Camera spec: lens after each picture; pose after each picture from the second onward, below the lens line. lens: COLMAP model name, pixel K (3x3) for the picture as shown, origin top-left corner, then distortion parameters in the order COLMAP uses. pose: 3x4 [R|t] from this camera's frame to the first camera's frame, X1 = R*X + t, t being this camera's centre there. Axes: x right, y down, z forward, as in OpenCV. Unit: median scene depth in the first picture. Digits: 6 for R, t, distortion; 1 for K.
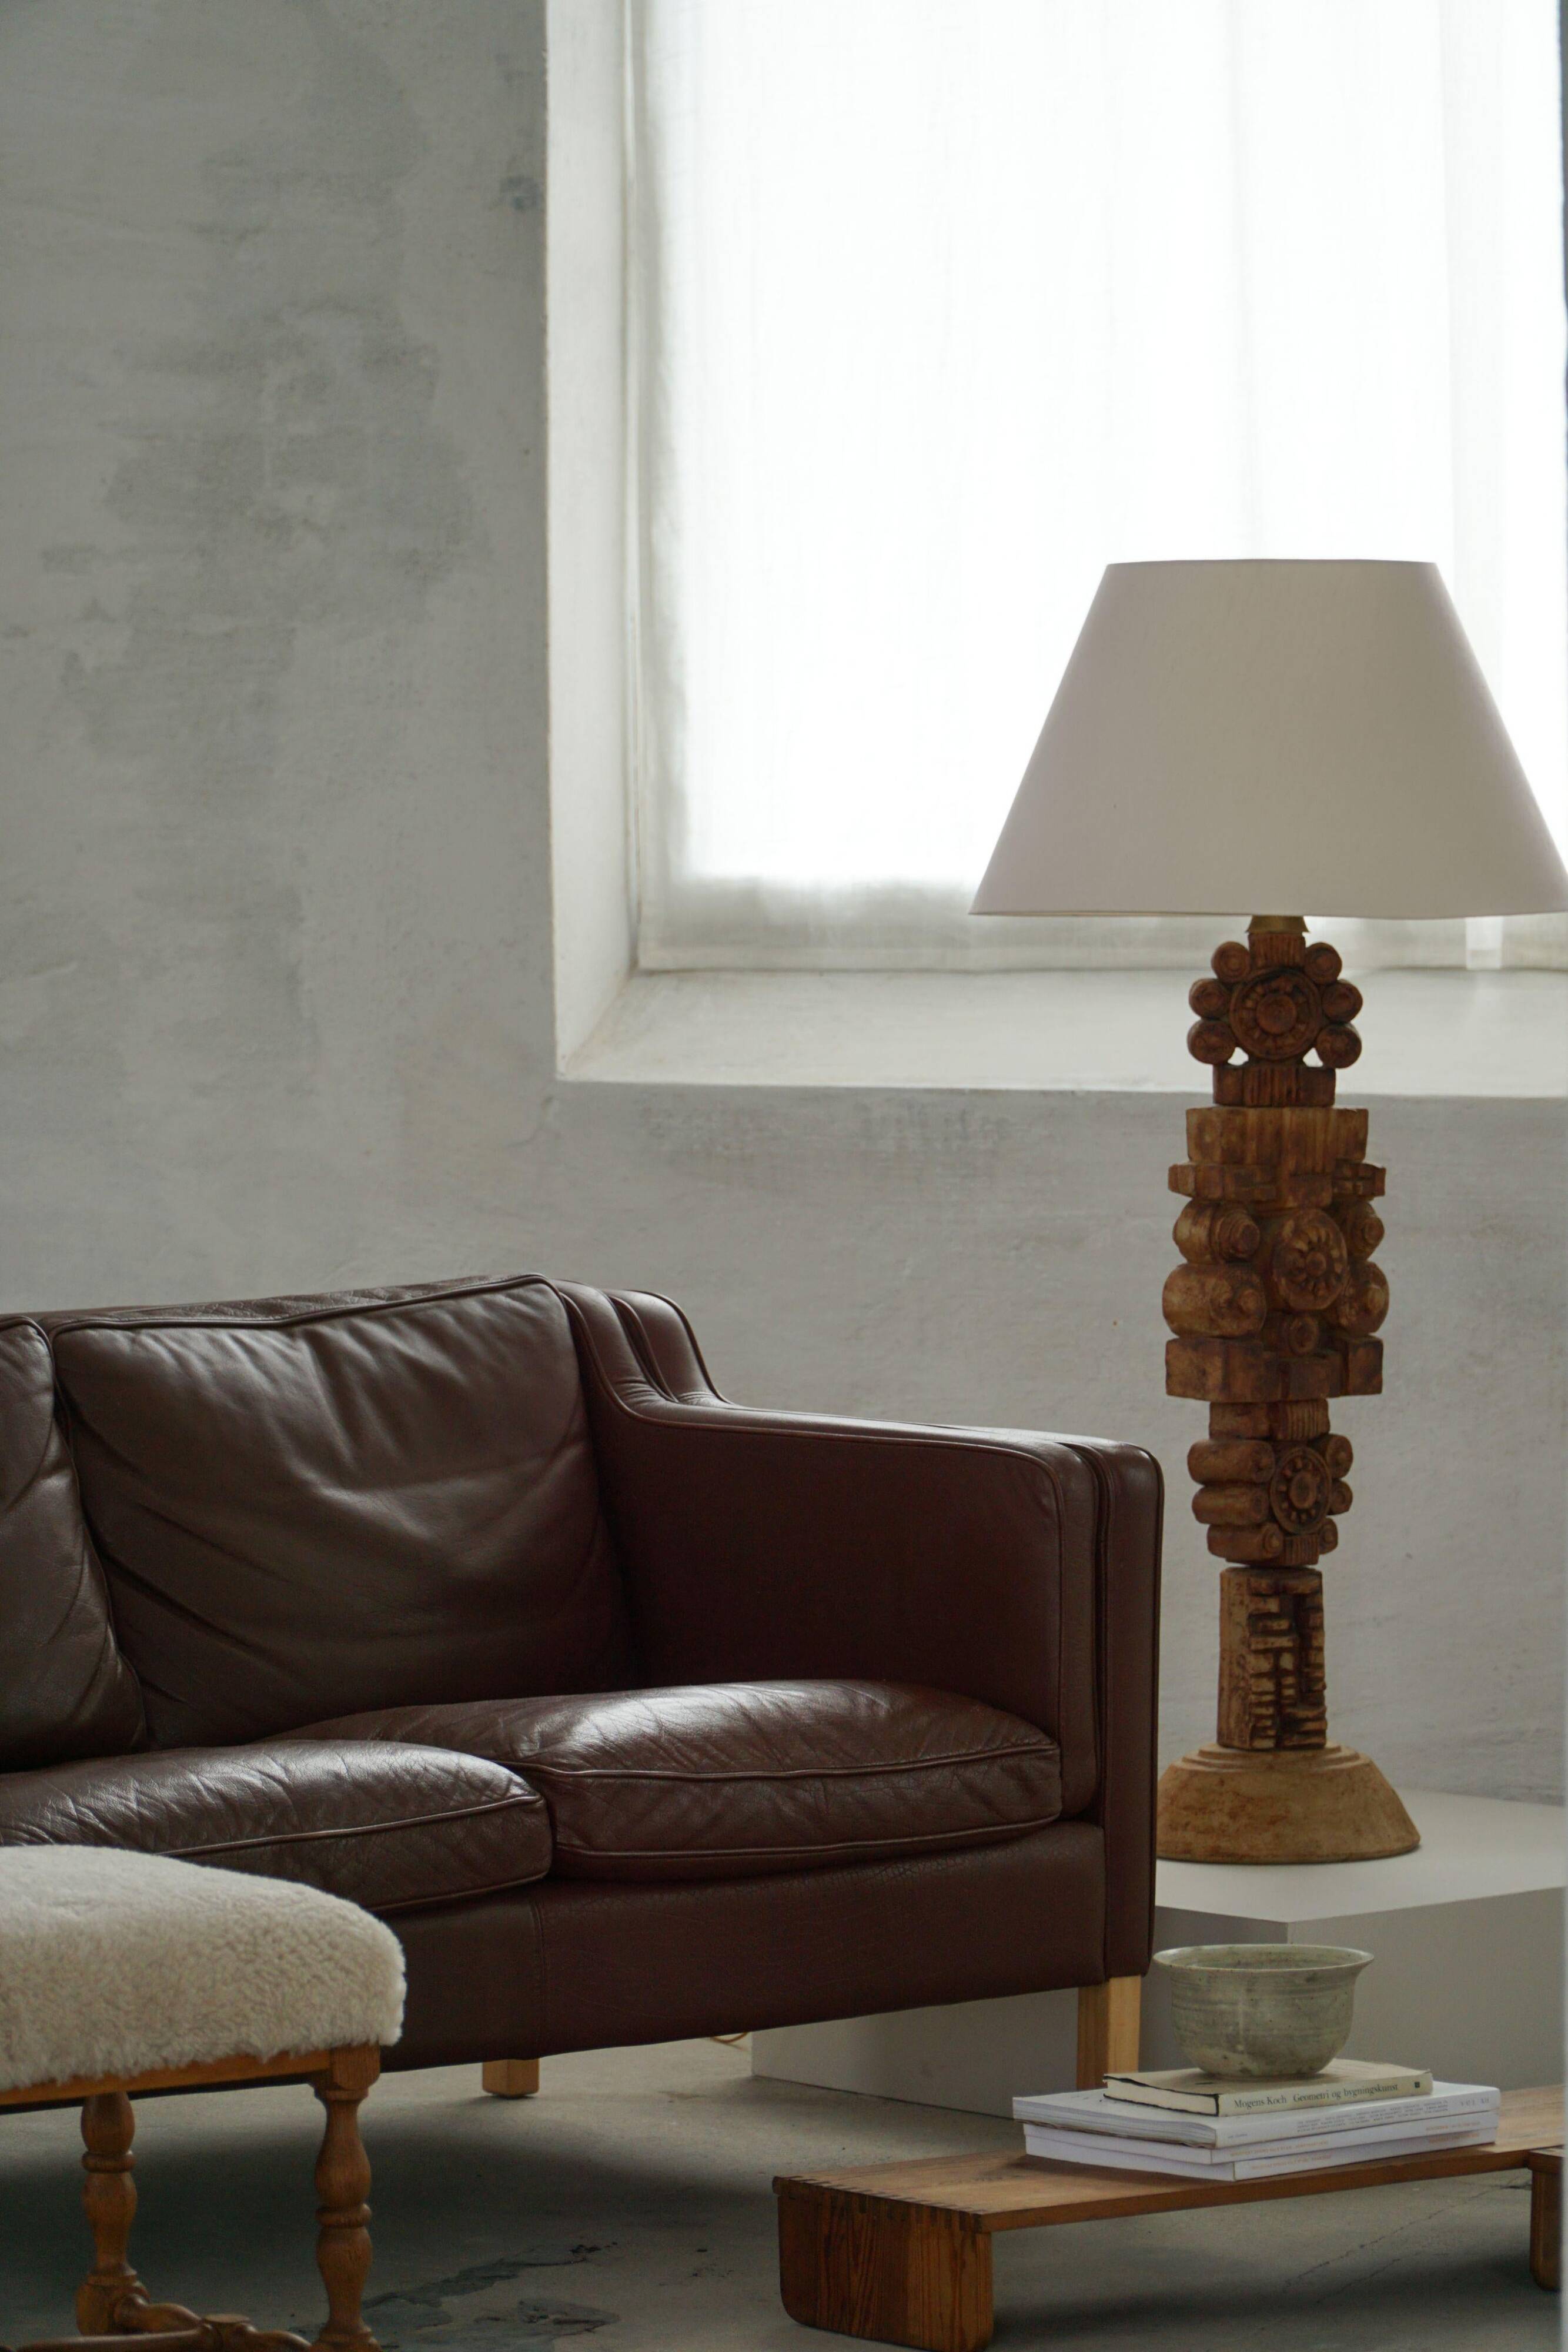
lens RADIAL K [[8833.3, 0, 858.2], [0, 8833.3, 1183.8], [0, 0, 1]] dist [-0.759556, 0.000000]
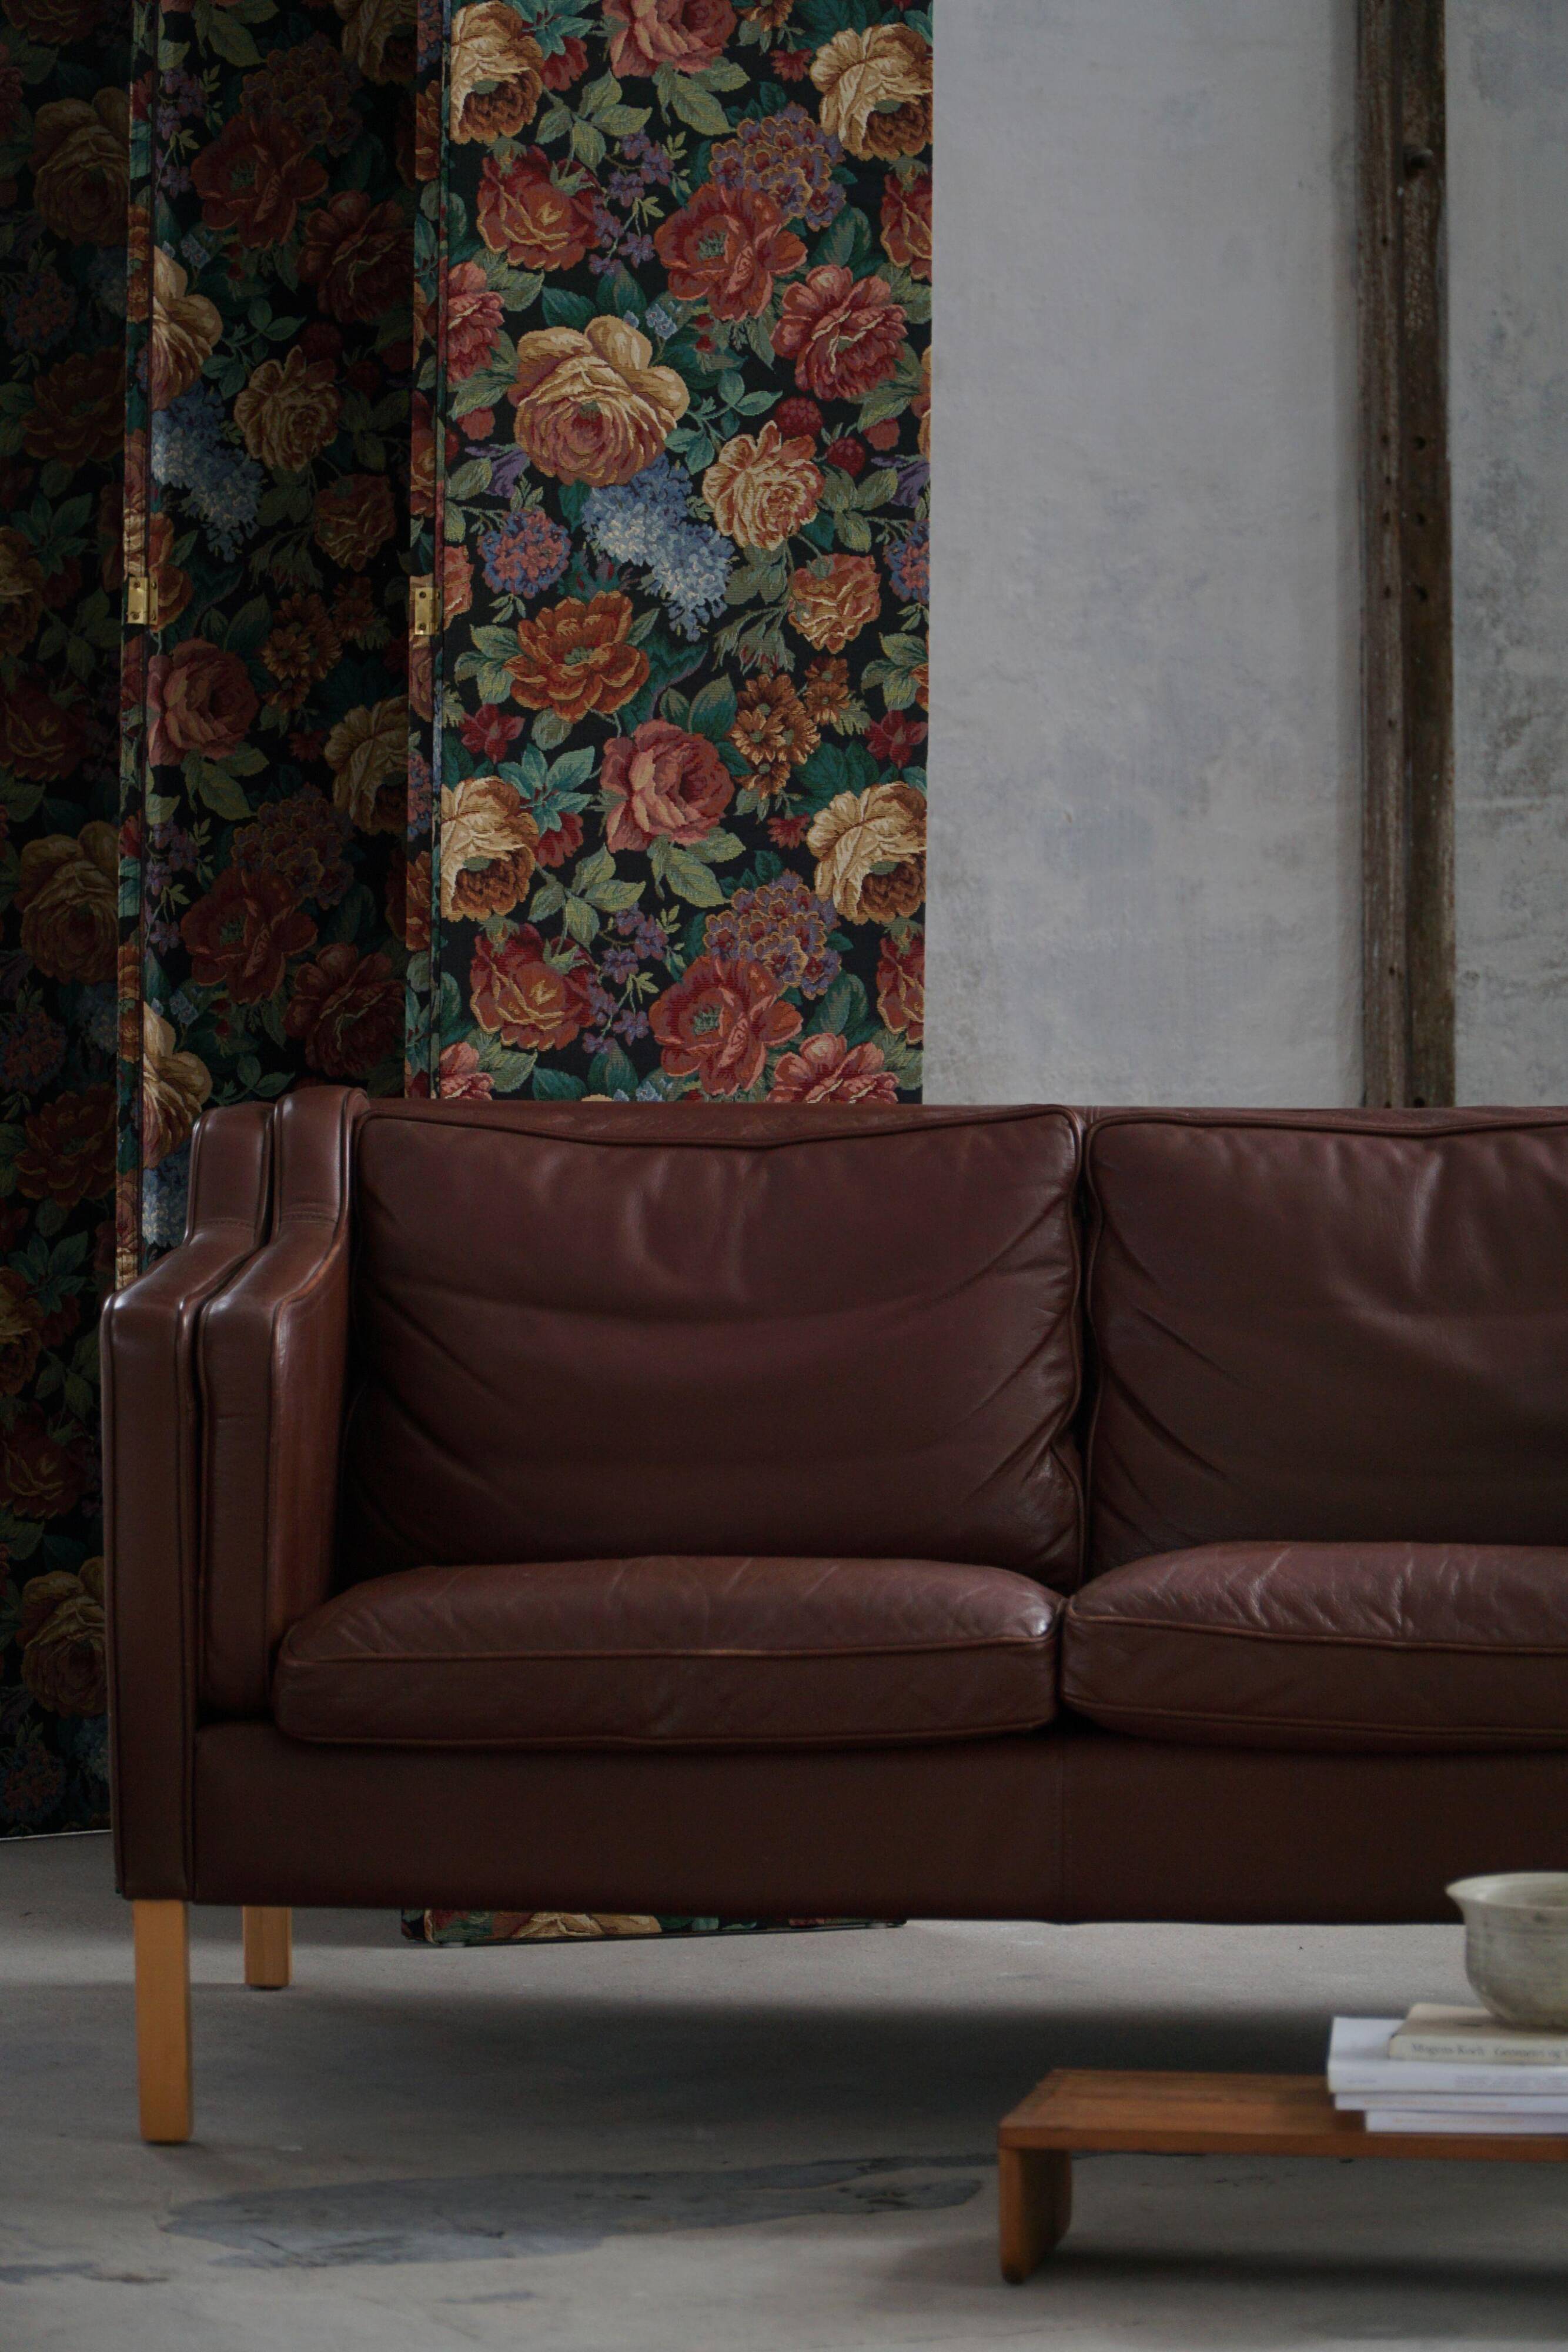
lens RADIAL K [[8833.3, 0, 773.0], [0, 8833.3, 1164.9], [0, 0, 1]] dist [-0.759556, 0.000000]
pose [[0.787456, 0.060579, -0.613387, 0.478617], [-0.049252, 0.998161, 0.035352, -0.010961], [0.614400, 0.002372, 0.788991, 0.237371]]
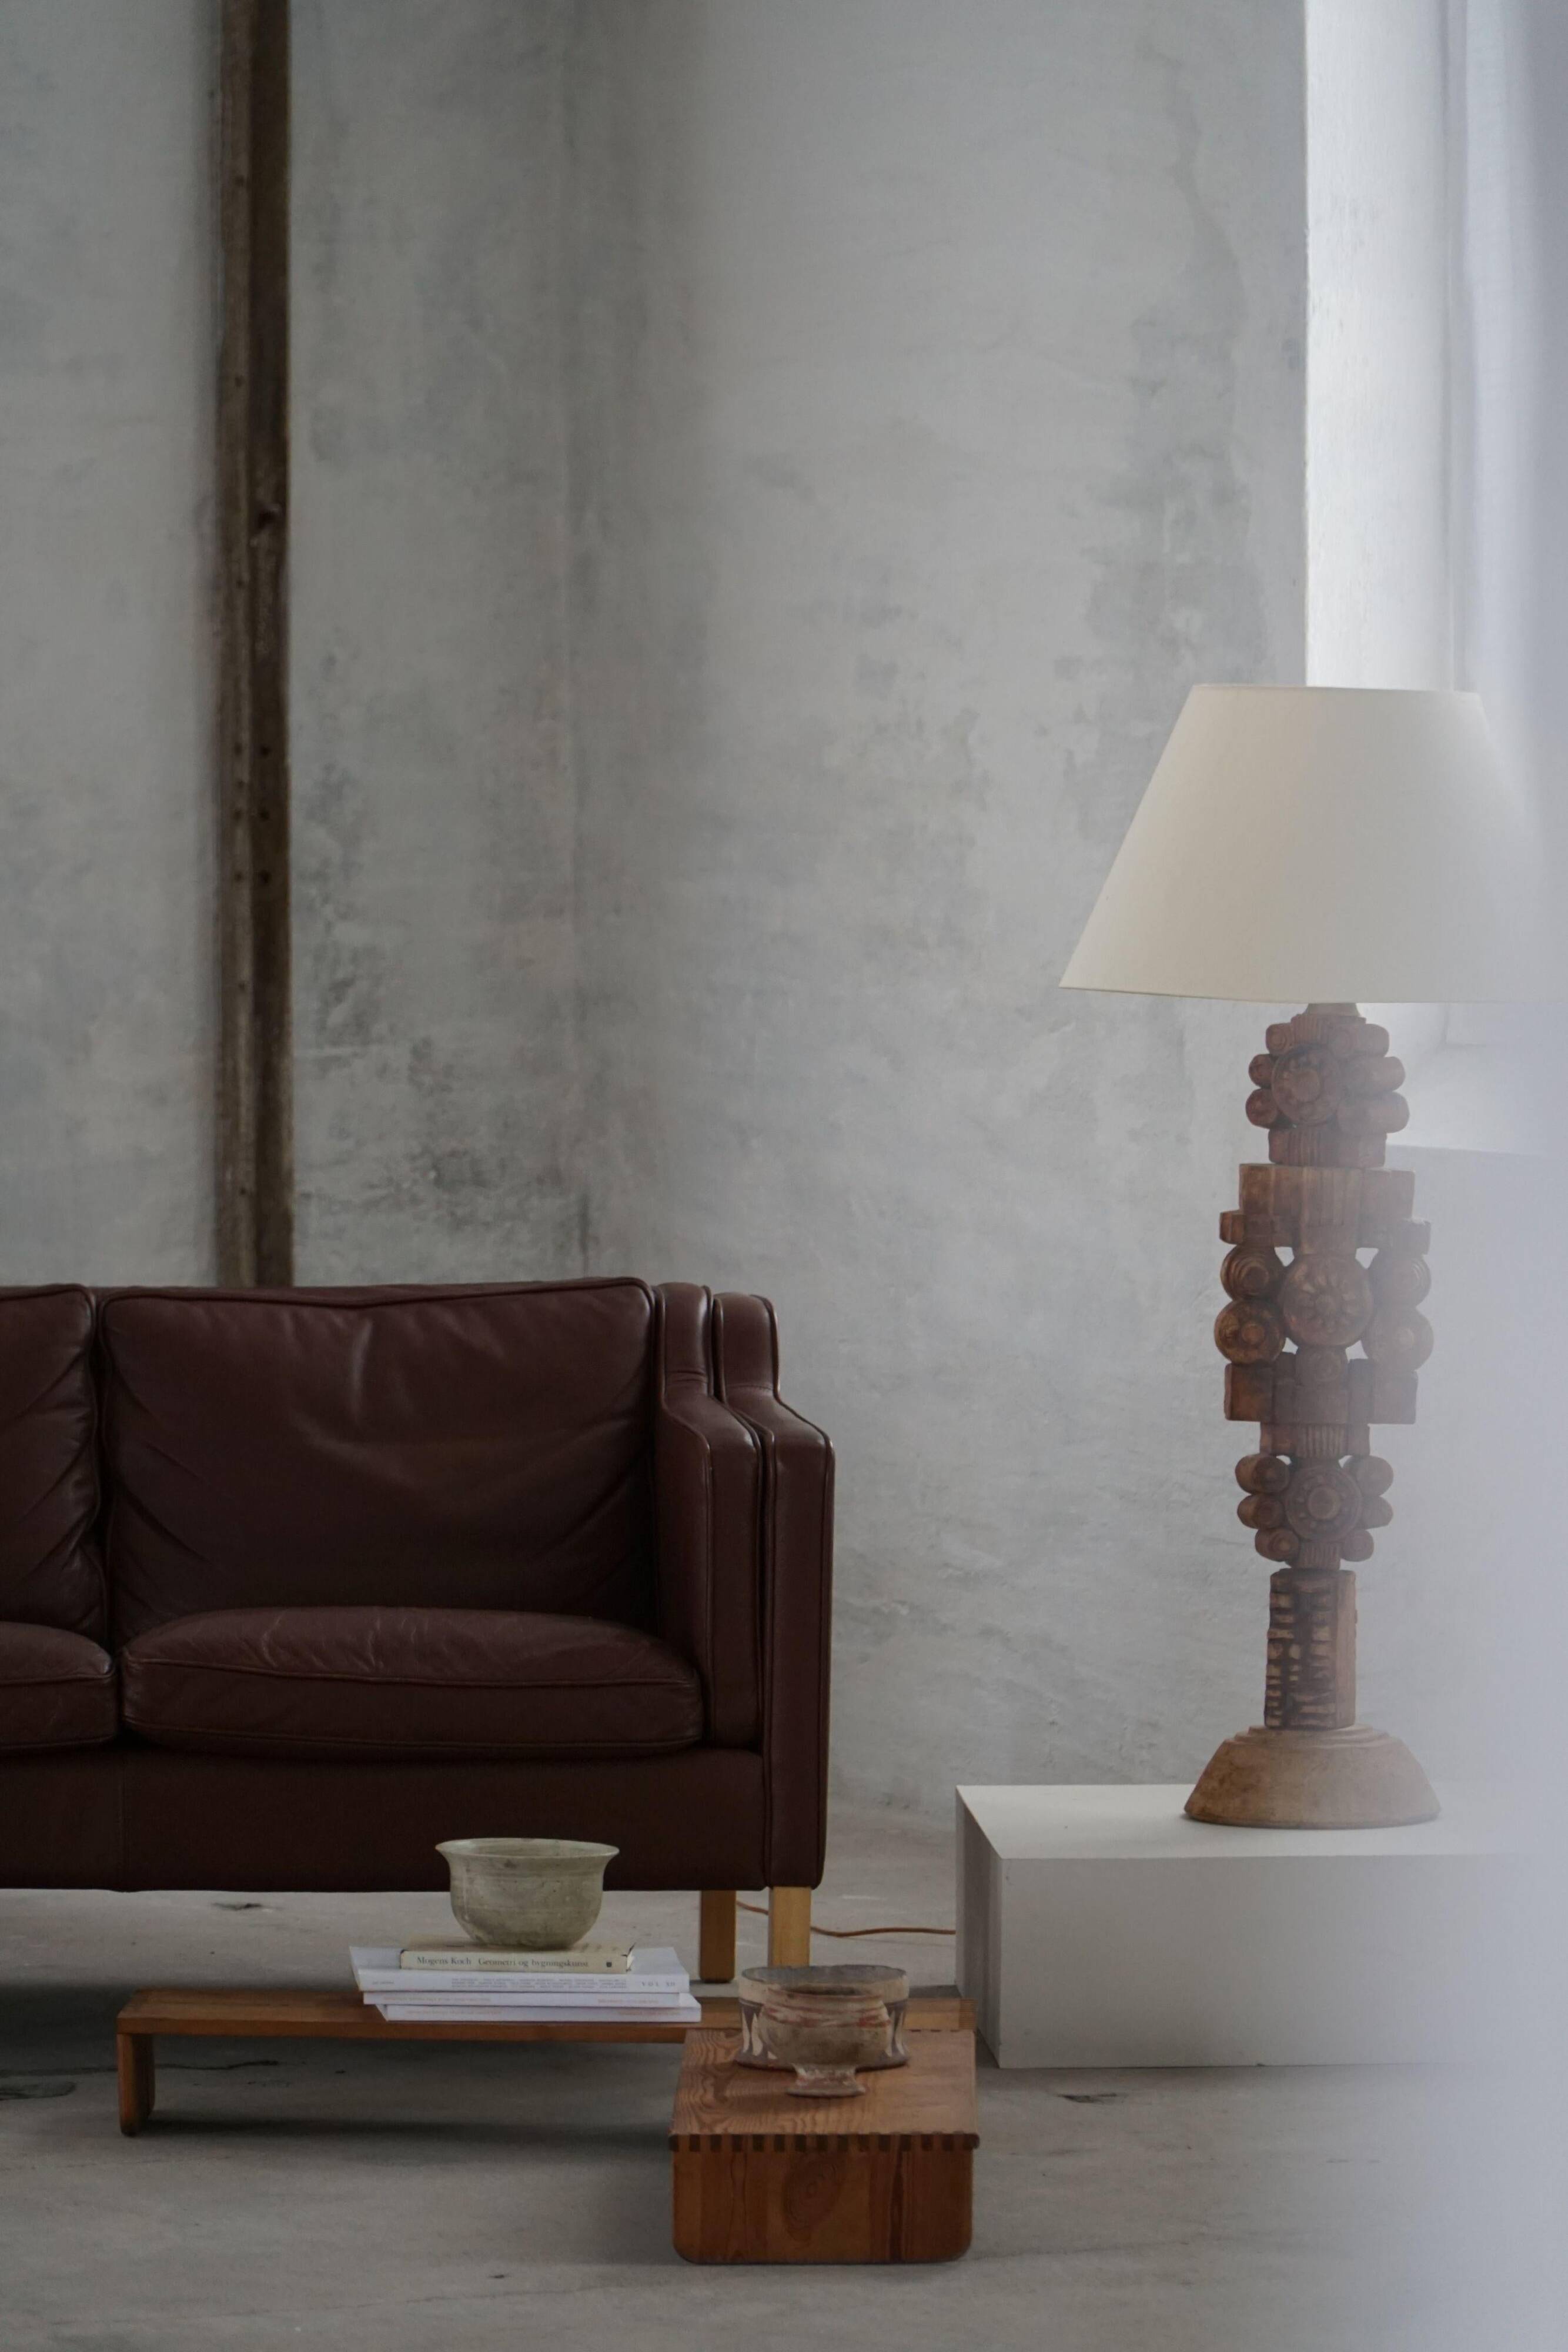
lens RADIAL K [[8833.3, 0, 774.0], [0, 8833.3, 1162.7], [0, 0, 1]] dist [-0.759556, 0.000000]
pose [[0.875348, 0.039778, -0.481855, 0.601951], [-0.046164, 0.998933, -0.001399, -0.004856], [0.481285, 0.023469, 0.876250, -0.036195]]
